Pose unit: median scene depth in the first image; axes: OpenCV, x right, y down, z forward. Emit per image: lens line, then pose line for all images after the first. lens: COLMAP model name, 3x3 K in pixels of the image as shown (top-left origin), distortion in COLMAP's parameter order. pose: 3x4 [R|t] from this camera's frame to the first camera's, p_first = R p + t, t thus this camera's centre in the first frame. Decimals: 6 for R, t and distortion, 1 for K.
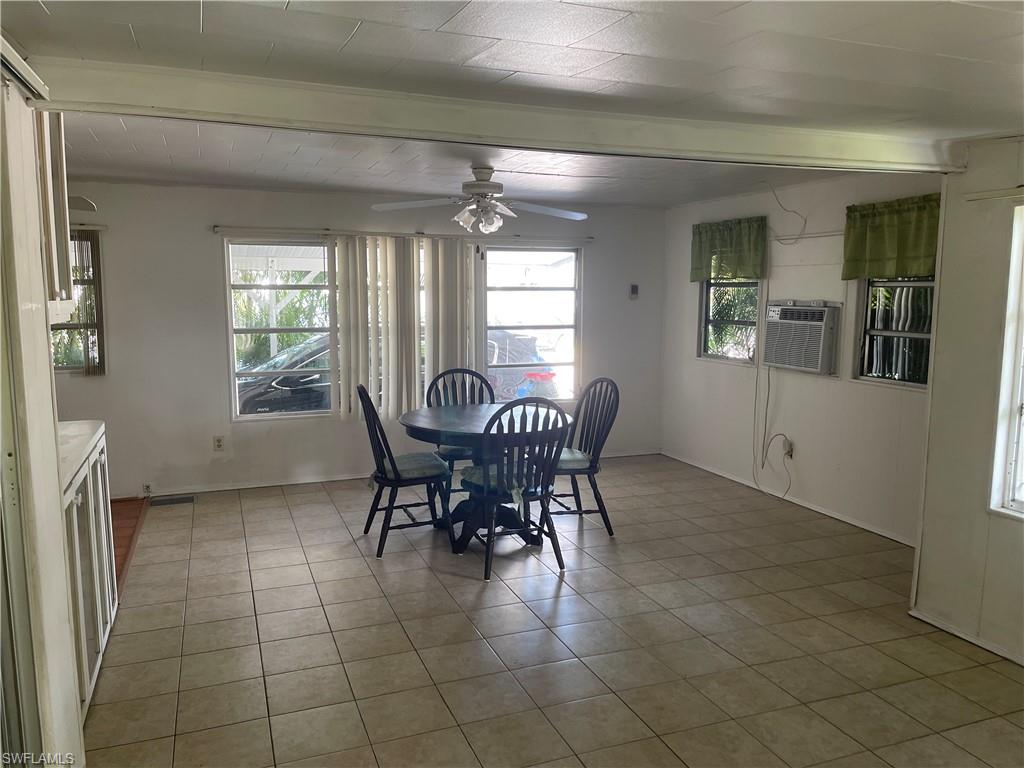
lens RADIAL K [[777.4, 0, 512.0], [0, 777.4, 384.0], [0, 0, 1]] dist [0.042678, -0.010152]
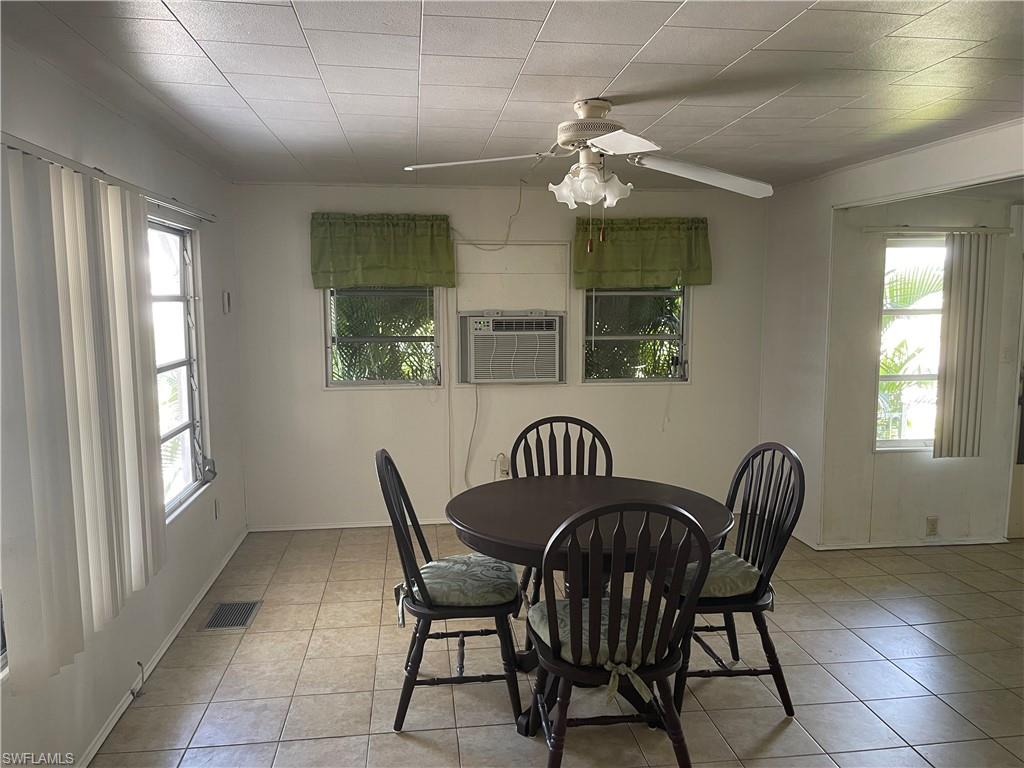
lens RADIAL K [[777.4, 0, 512.0], [0, 777.4, 384.0], [0, 0, 1]] dist [0.042678, -0.010152]
pose [[0.226655, -0.114795, 0.967187, -0.564174], [0.121653, 0.988590, 0.088826, -0.103870], [-0.966348, 0.097529, 0.238034, 0.799711]]
